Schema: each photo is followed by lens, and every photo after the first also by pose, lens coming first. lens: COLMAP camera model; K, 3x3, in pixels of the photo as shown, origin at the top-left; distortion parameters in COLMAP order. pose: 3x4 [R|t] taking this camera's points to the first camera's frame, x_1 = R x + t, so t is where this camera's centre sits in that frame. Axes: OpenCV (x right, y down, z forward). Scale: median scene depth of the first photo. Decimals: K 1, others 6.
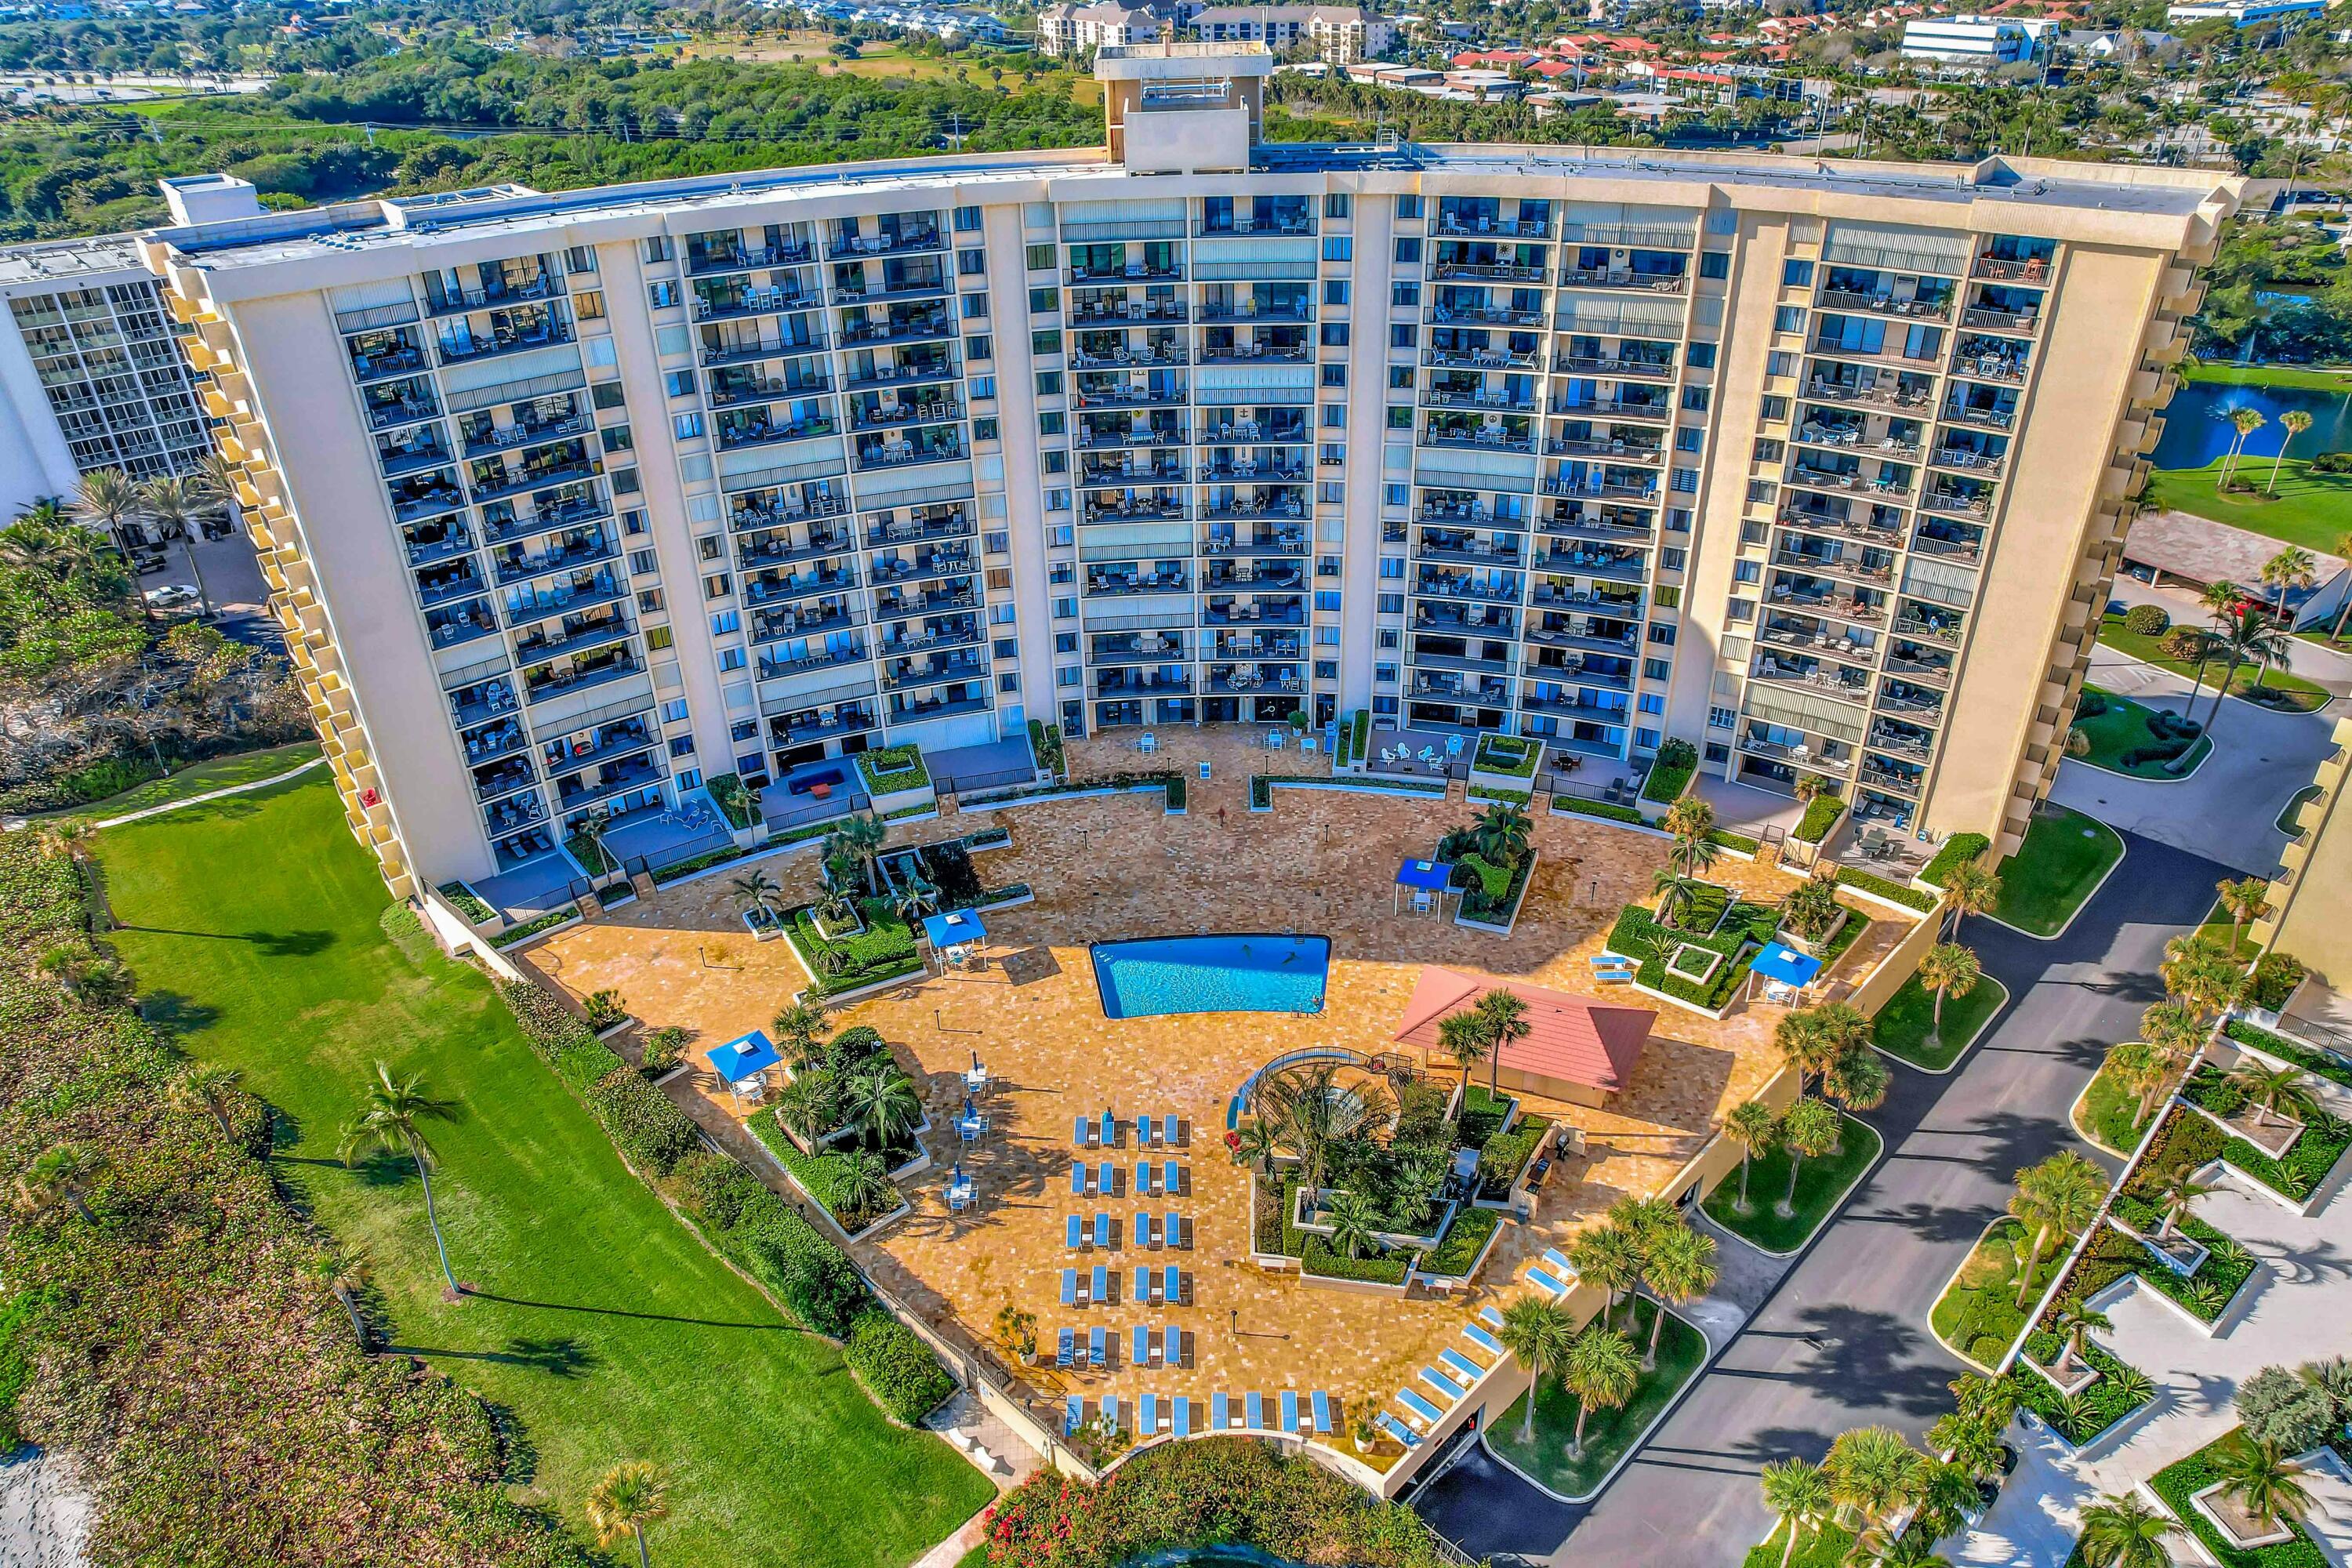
lens RADIAL K [[1597.9, 0, 1130.4], [0, 1597.9, 818.0], [0, 0, 1]] dist [-0.052909, 0.022641]
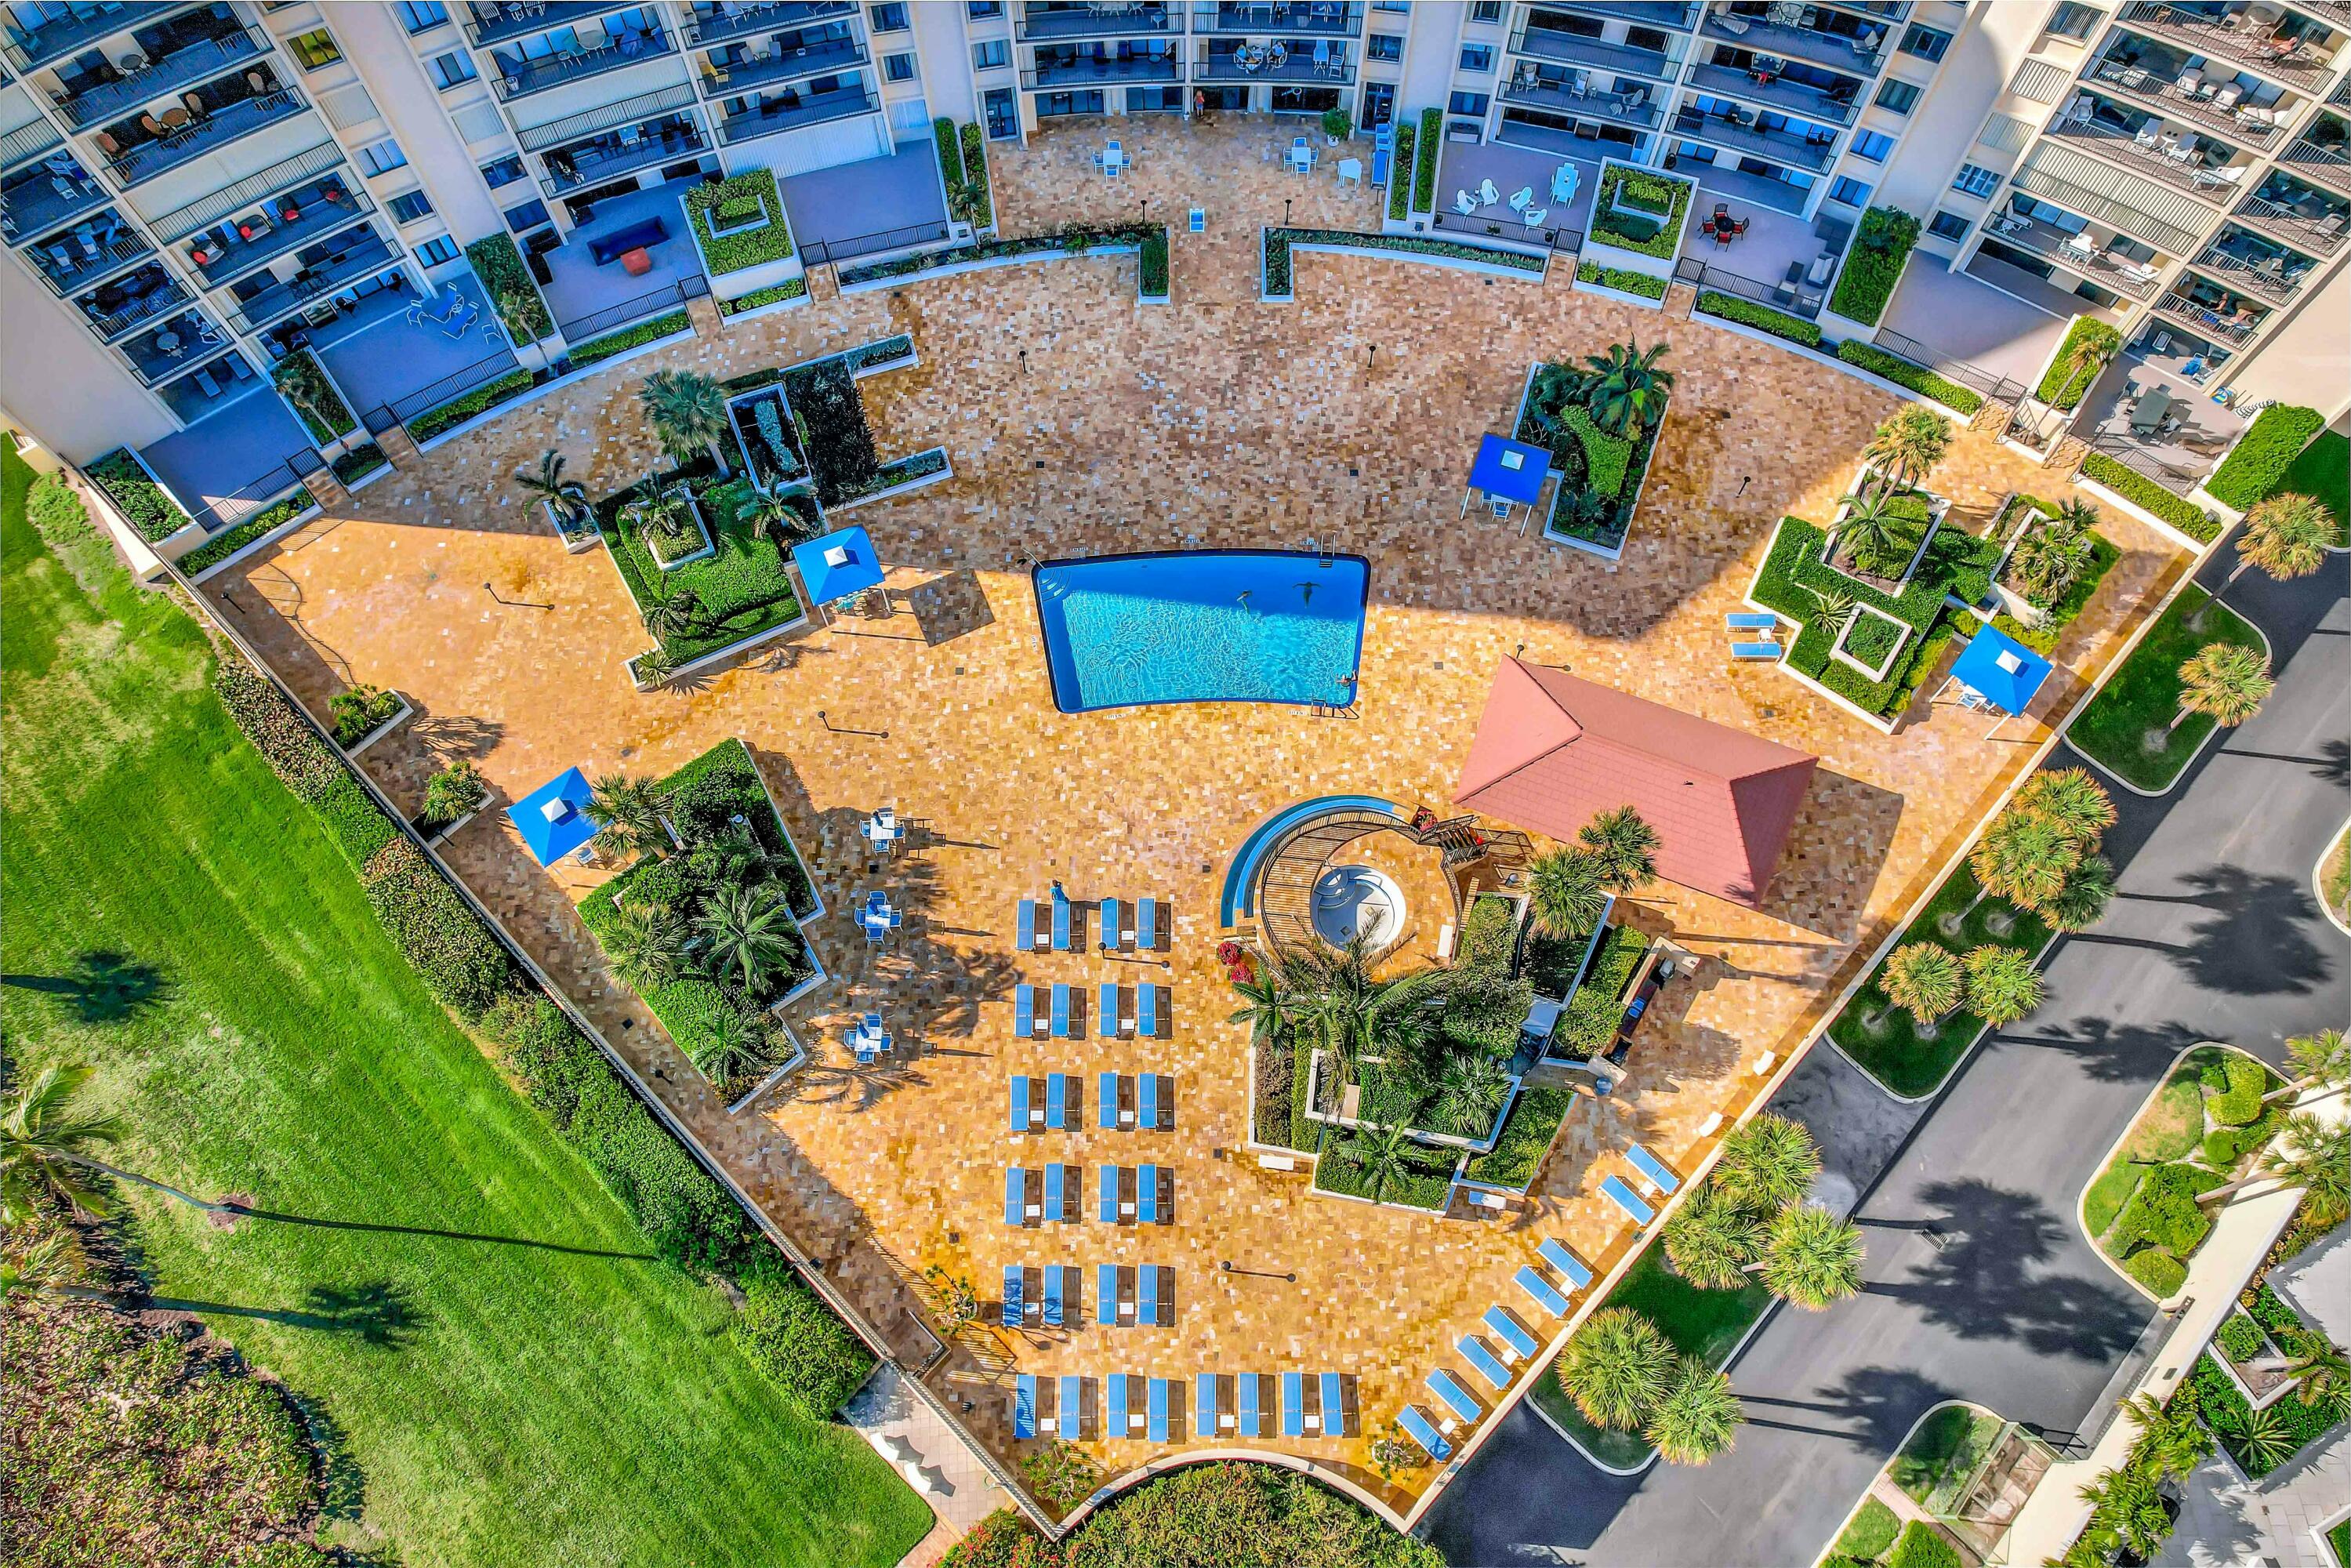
lens RADIAL K [[1525.1, 0, 1145.4], [0, 1525.1, 822.1], [0, 0, 1]] dist [-0.051018, 0.038649]
pose [[0.999586, -0.010058, 0.026944, 0.005101], [-0.006914, 0.825342, 0.564590, -0.205155], [-0.027916, -0.564543, 0.824931, 0.357972]]
